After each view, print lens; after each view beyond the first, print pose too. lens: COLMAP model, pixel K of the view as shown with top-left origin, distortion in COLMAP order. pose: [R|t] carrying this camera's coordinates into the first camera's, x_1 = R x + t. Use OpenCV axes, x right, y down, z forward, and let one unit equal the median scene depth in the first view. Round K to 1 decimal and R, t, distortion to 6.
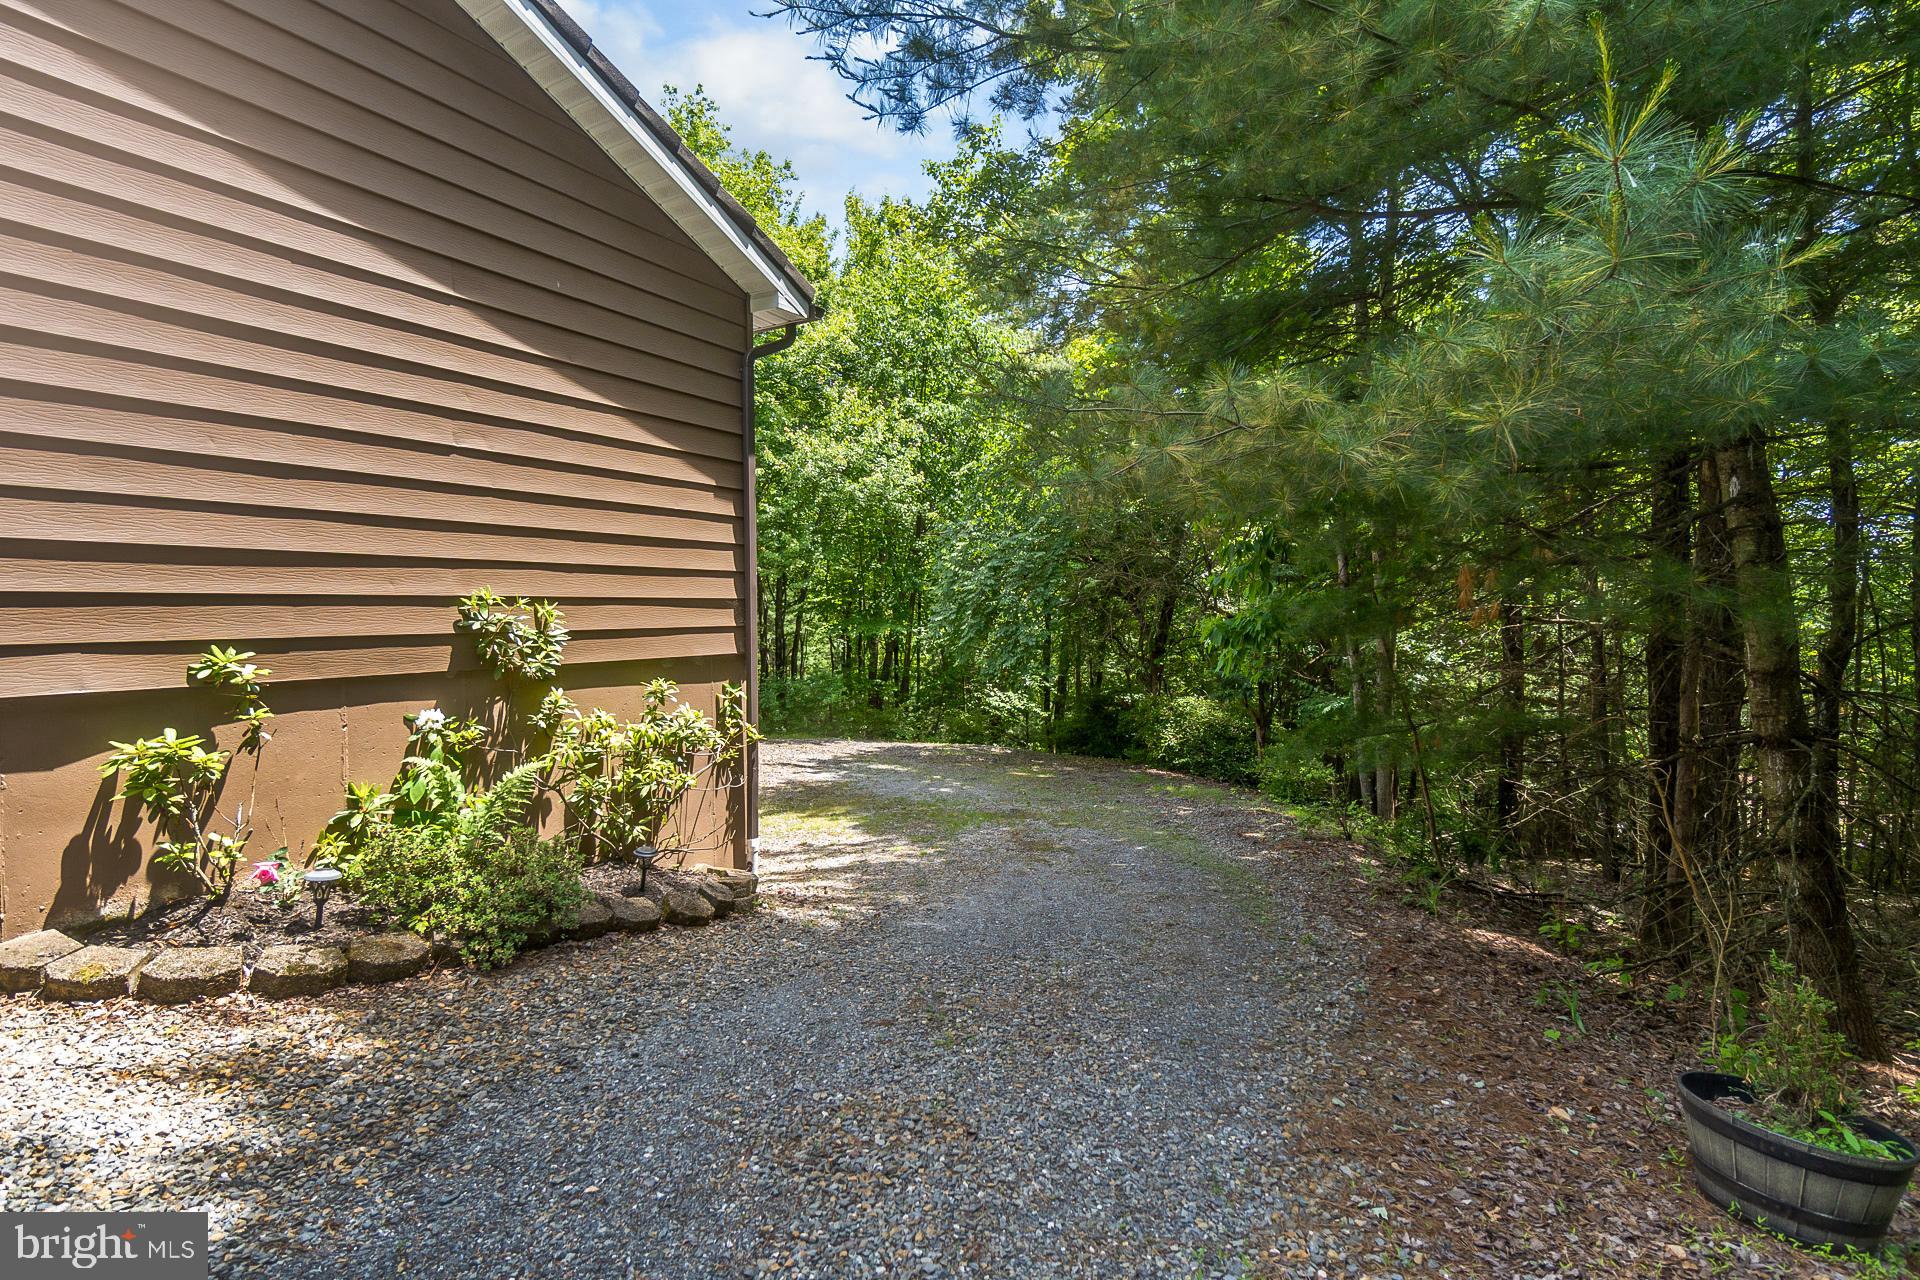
lens RADIAL K [[918.4, 0, 965.8], [0, 918.4, 628.9], [0, 0, 1]] dist [-0.001853, -0.000117]
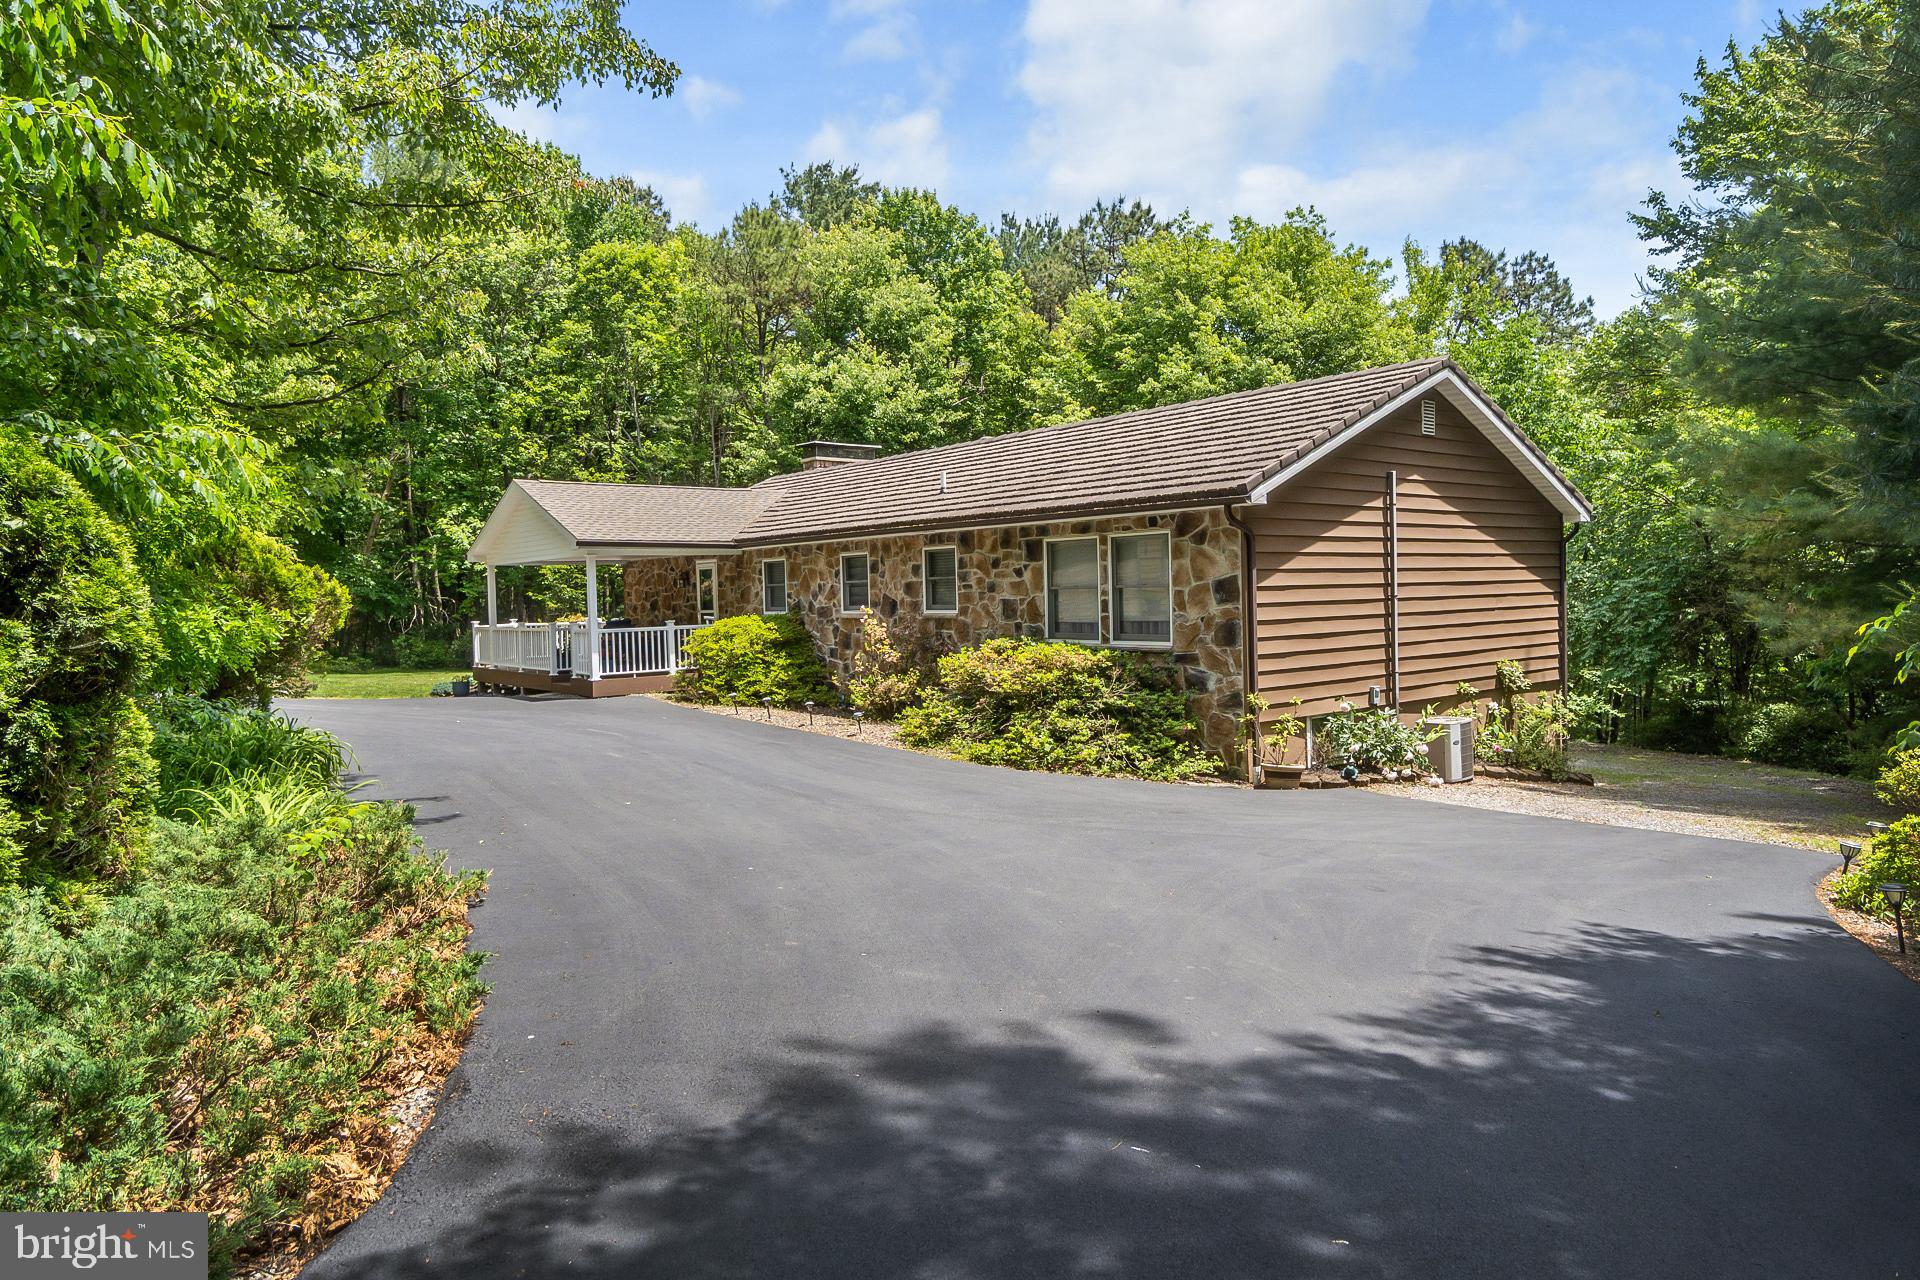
lens RADIAL K [[1173.9, 0, 958.4], [0, 1173.9, 628.4], [0, 0, 1]] dist [-0.012227, 0.003963]
pose [[0.938150, -0.011219, -0.346048, -0.634244], [0.015482, 0.999834, 0.009556, -0.143665], [0.345884, -0.014322, 0.938168, -2.139202]]
